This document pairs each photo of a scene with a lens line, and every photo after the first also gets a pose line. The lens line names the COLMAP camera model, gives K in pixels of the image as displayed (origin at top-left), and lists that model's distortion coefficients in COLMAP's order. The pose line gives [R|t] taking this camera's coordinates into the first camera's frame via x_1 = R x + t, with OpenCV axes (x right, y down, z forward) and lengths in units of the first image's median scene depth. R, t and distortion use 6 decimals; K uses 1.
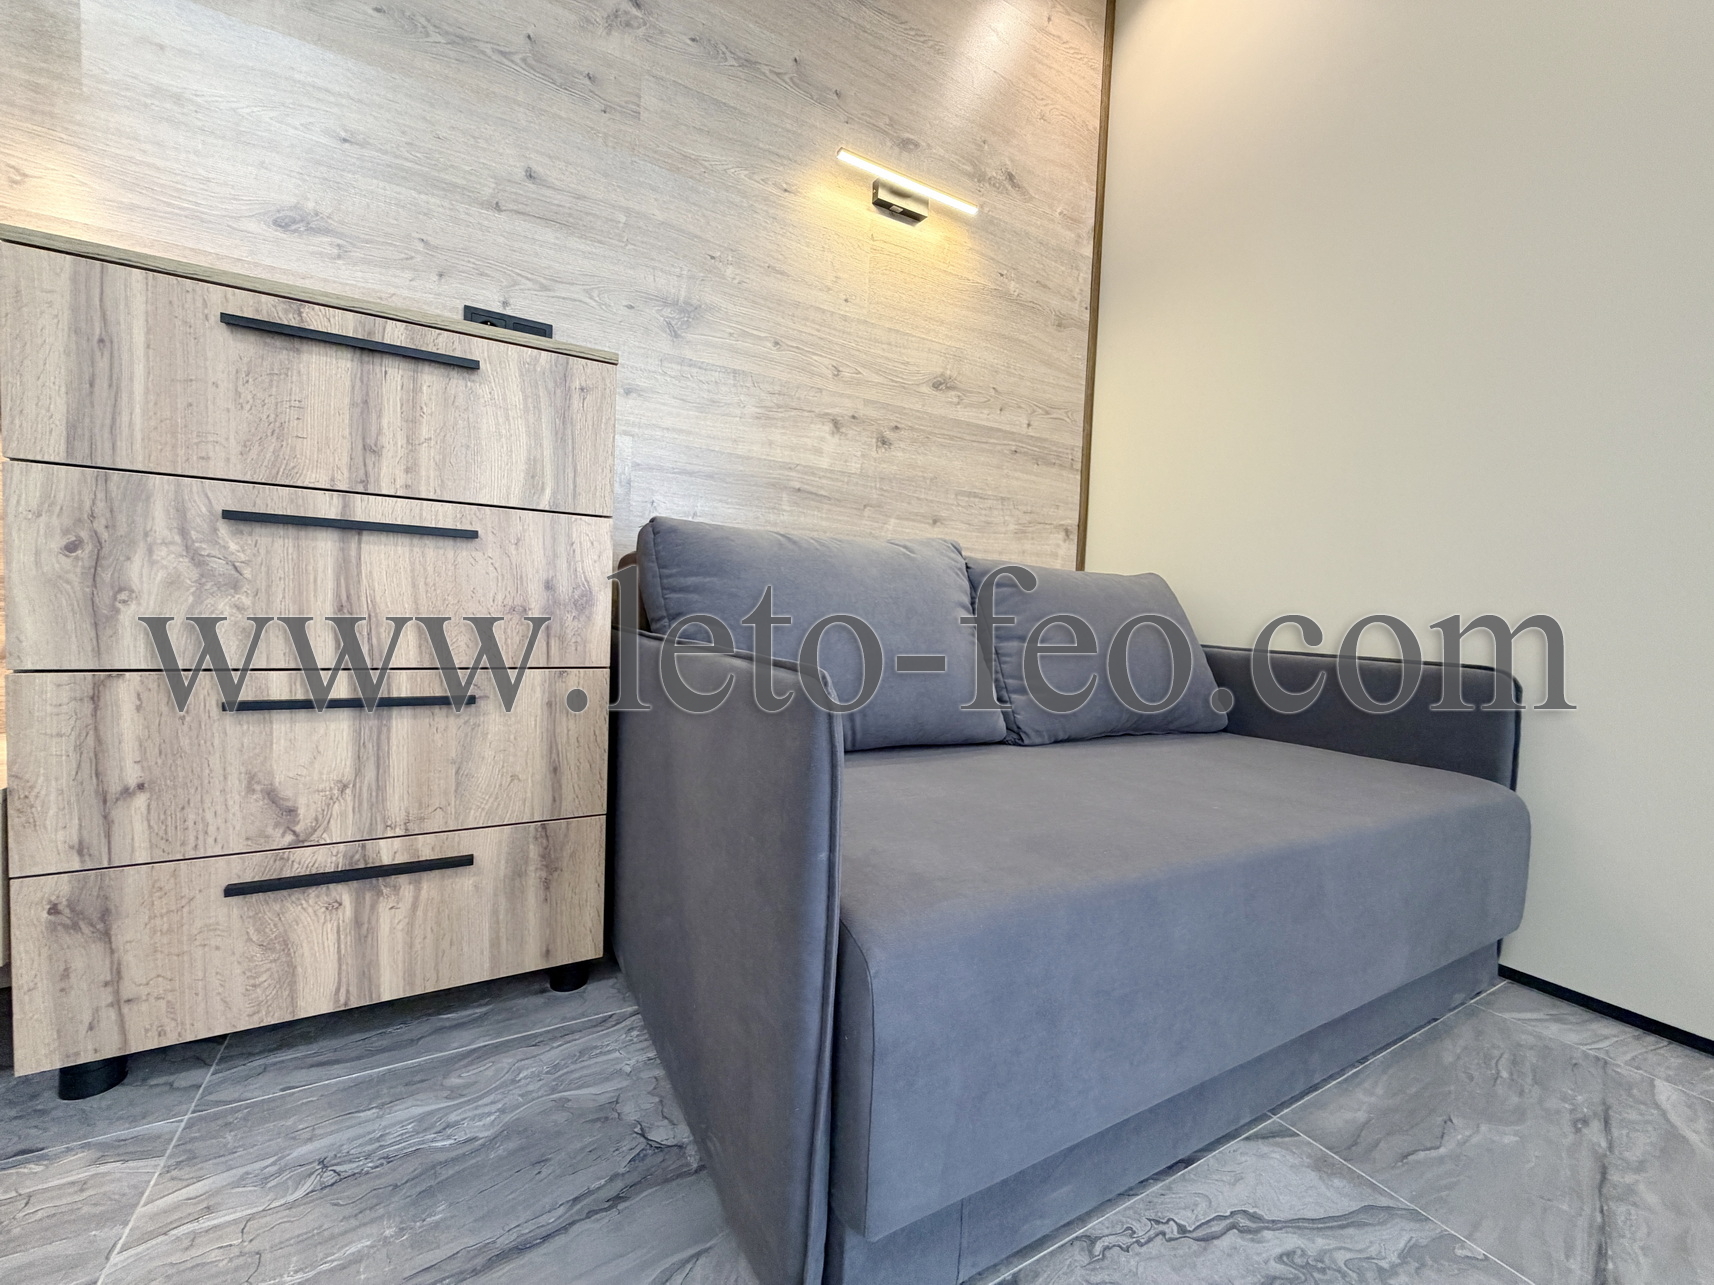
lens RADIAL K [[685.0, 0, 857.0], [0, 685.0, 642.5], [0, 0, 1]] dist [0.000207, -0.000004]
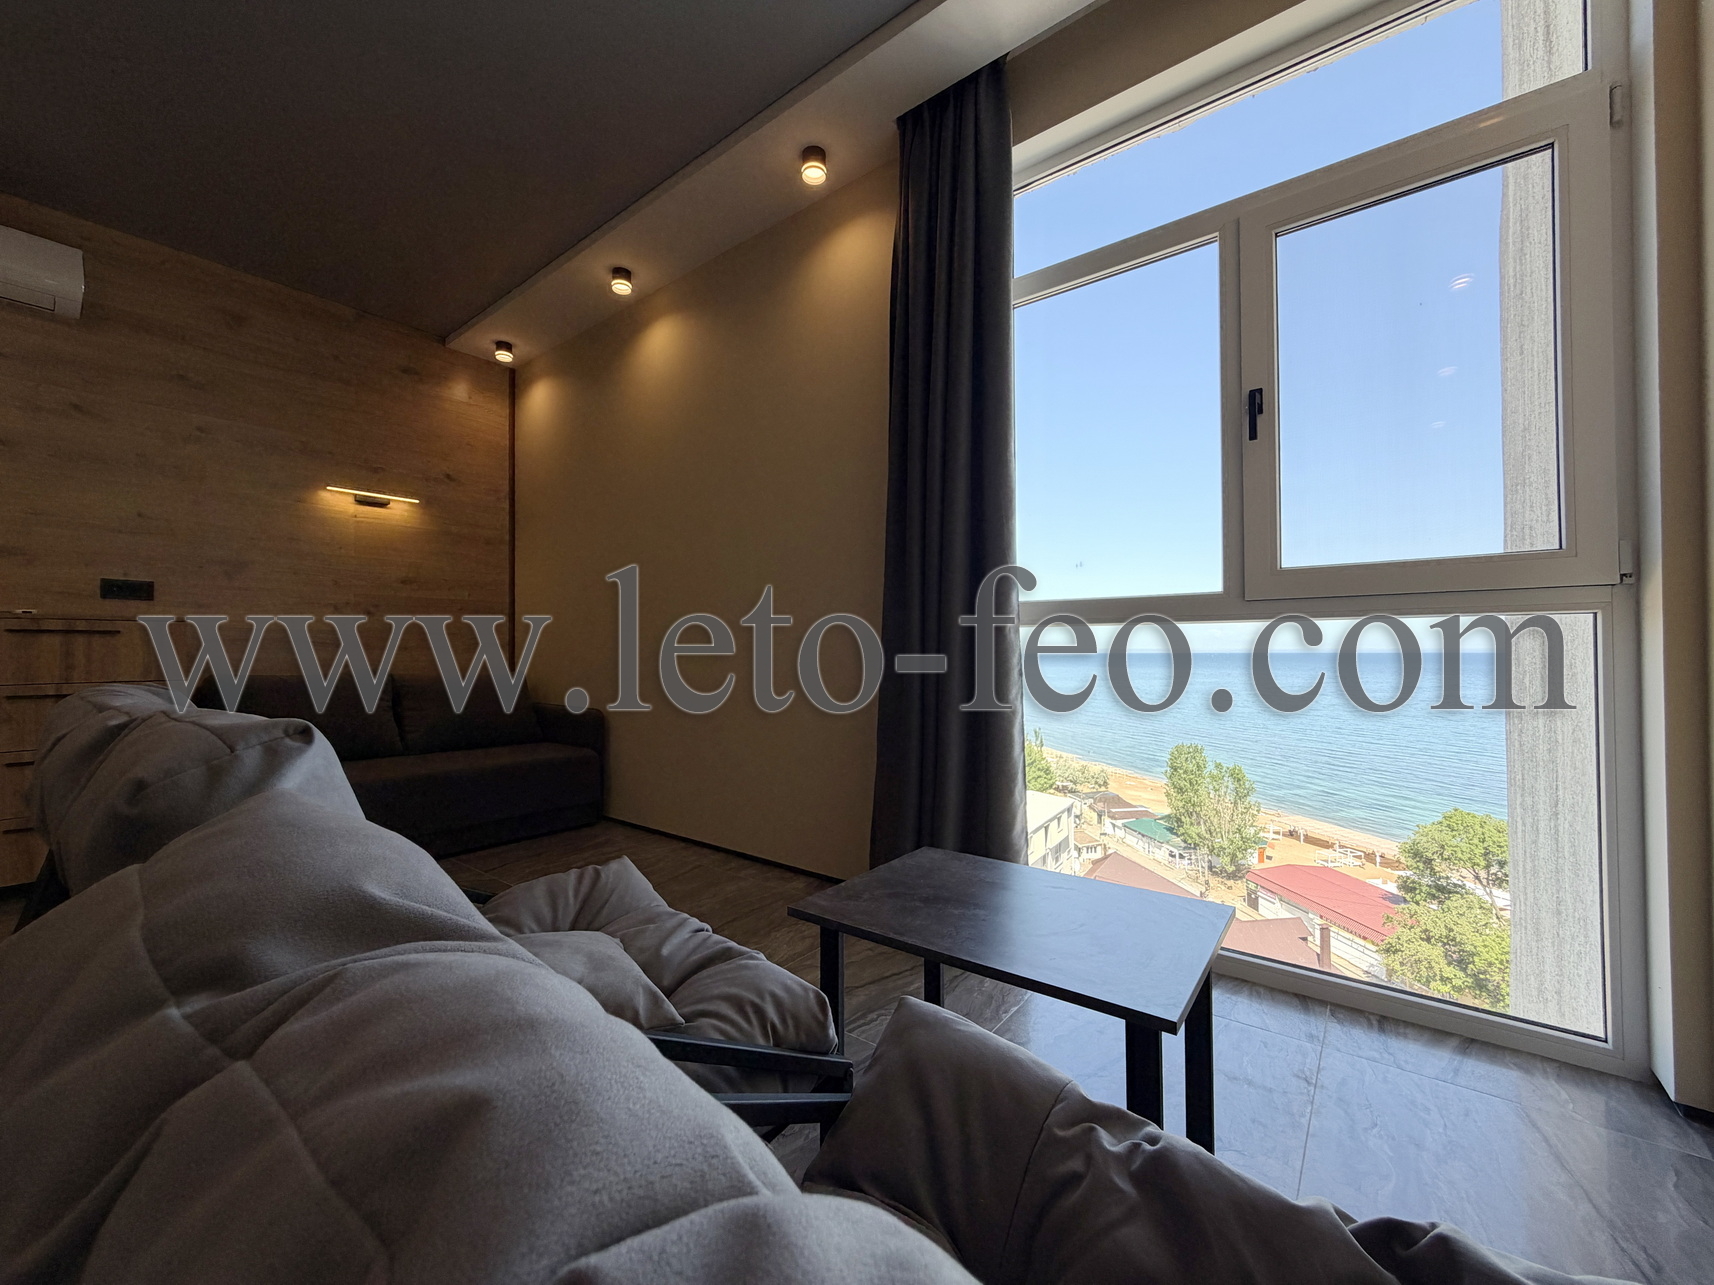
lens RADIAL K [[685.0, 0, 857.0], [0, 685.0, 642.5], [0, 0, 1]] dist [0.000207, -0.000004]
pose [[0.928334, -0.038075, 0.369793, 0.822836], [0.055021, 0.997858, -0.035384, -0.072887], [-0.367653, 0.053194, 0.928440, -1.845396]]
